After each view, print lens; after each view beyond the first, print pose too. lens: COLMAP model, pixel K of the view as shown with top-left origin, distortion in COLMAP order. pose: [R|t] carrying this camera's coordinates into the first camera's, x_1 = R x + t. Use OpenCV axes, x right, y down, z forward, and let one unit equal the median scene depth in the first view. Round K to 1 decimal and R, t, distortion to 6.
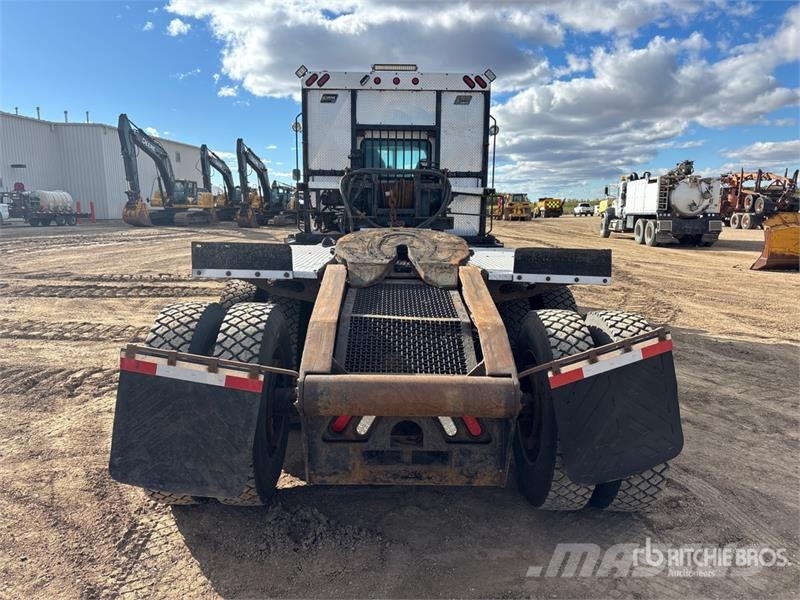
lens RADIAL K [[604.4, 0, 399.6], [0, 604.4, 302.3], [0, 0, 1]] dist [0.042754, -0.049855]
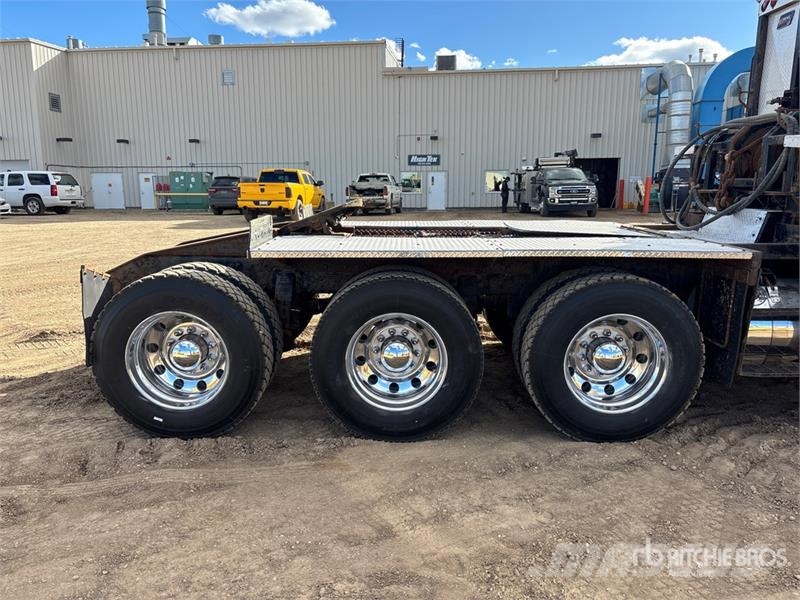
lens RADIAL K [[604.4, 0, 401.1], [0, 604.4, 310.5], [0, 0, 1]] dist [0.042754, -0.049855]
pose [[-0.034932, 0.193871, -0.980405, 0.636575], [-0.150203, 0.968842, 0.196936, -0.084890], [0.988038, 0.154139, -0.004724, 0.613372]]
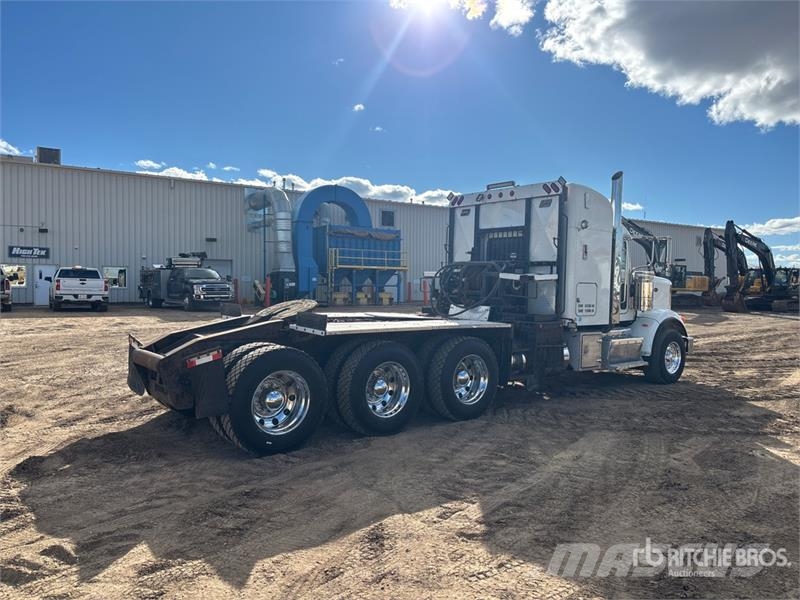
lens RADIAL K [[604.4, 0, 406.5], [0, 604.4, 304.9], [0, 0, 1]] dist [0.042754, -0.049855]
pose [[0.627331, 0.030279, -0.778164, 0.872188], [-0.131715, 0.988973, -0.067703, -0.015006], [0.767533, 0.144968, 0.624401, 0.062970]]
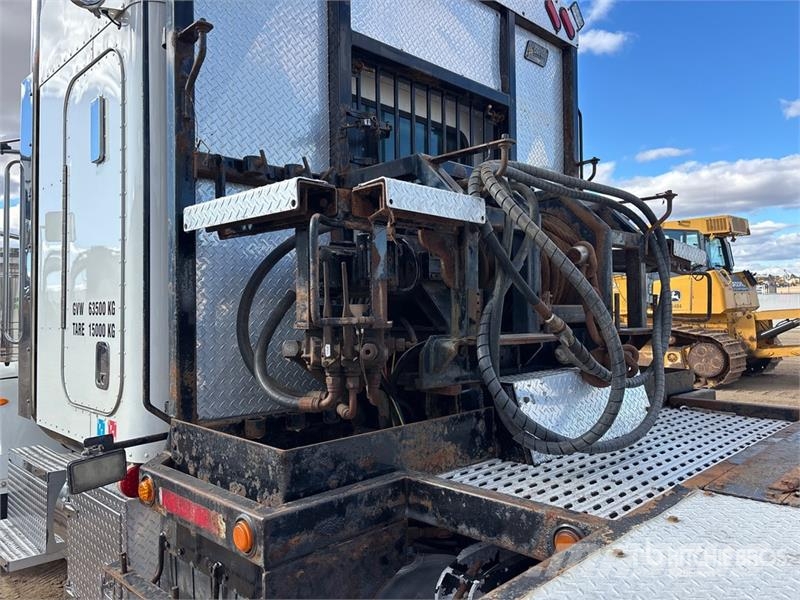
lens RADIAL K [[604.4, 0, 393.9], [0, 604.4, 292.1], [0, 0, 1]] dist [0.042754, -0.049855]
pose [[0.735618, 0.009365, 0.677332, -0.251947], [0.112920, 0.984219, -0.136245, -0.122727], [-0.667918, 0.176709, 0.722952, 0.785117]]
